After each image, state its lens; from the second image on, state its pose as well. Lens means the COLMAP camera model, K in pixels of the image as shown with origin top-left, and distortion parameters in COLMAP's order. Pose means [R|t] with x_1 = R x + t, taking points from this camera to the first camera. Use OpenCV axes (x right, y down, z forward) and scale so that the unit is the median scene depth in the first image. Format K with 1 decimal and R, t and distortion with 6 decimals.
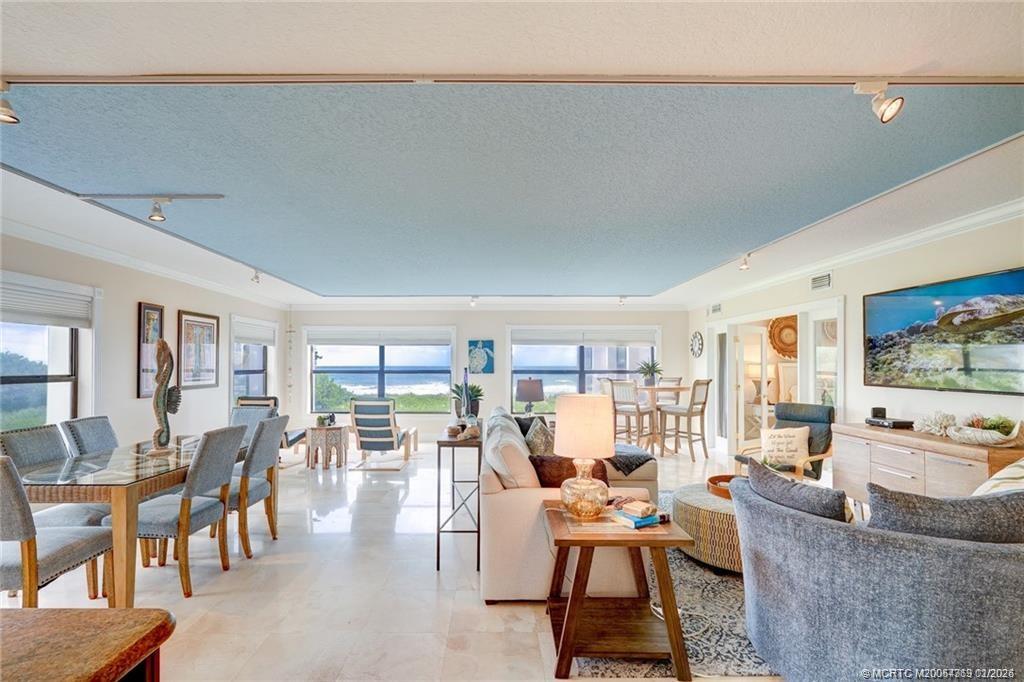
lens RADIAL K [[470.9, 0, 493.0], [0, 470.9, 356.7], [0, 0, 1]] dist [-0.001363, 0.000276]
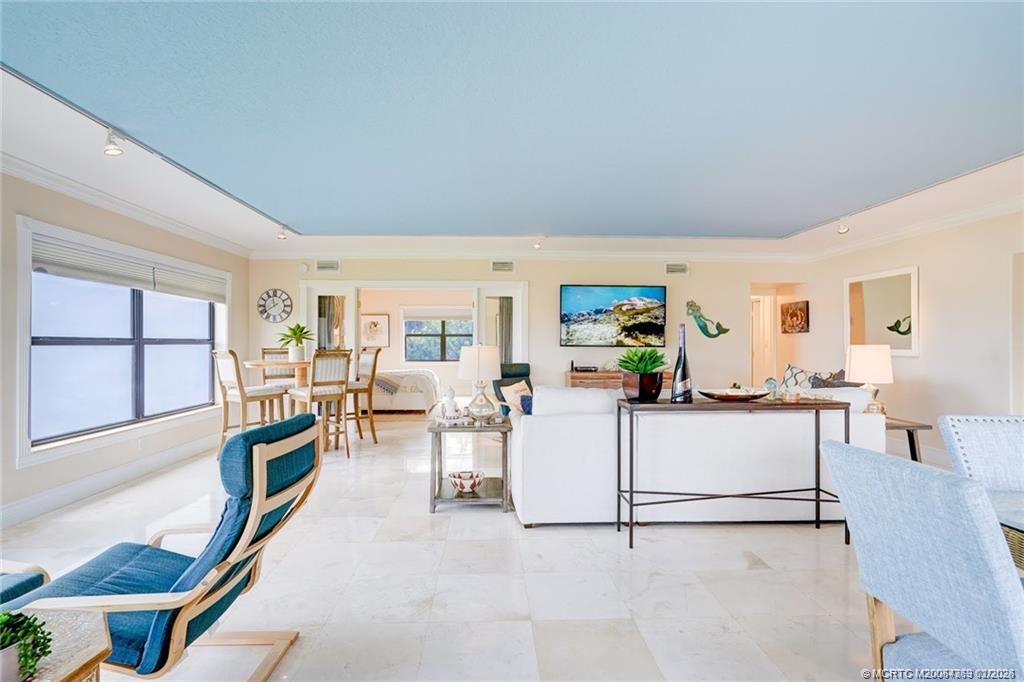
lens RADIAL K [[506.0, 0, 507.3], [0, 506.0, 341.6], [0, 0, 1]] dist [-0.002881, -0.000800]
pose [[-0.040361, 0.005759, 0.999169, -0.482307], [-0.016975, 0.999835, -0.006449, 0.036776], [-0.999041, -0.017221, -0.040257, 0.763701]]
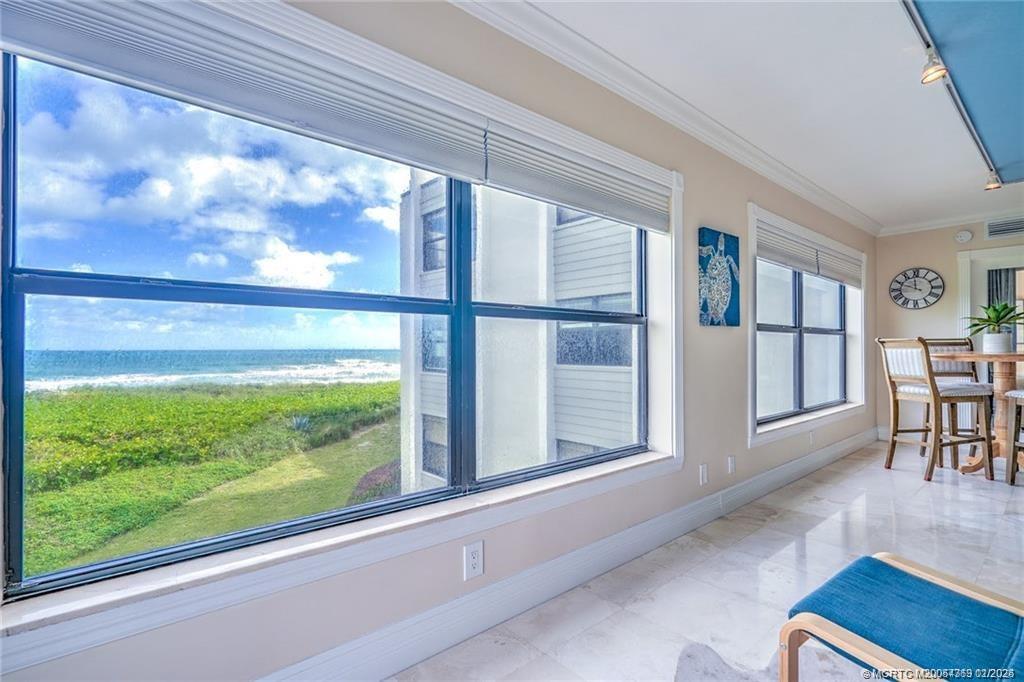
lens RADIAL K [[470.9, 0, 507.7], [0, 470.9, 343.6], [0, 0, 1]] dist [-0.001363, 0.000276]
pose [[0.769200, 0.007696, 0.638961, -0.463400], [-0.018153, 0.999787, 0.009811, 0.060927], [-0.638750, -0.019146, 0.769176, 1.012223]]
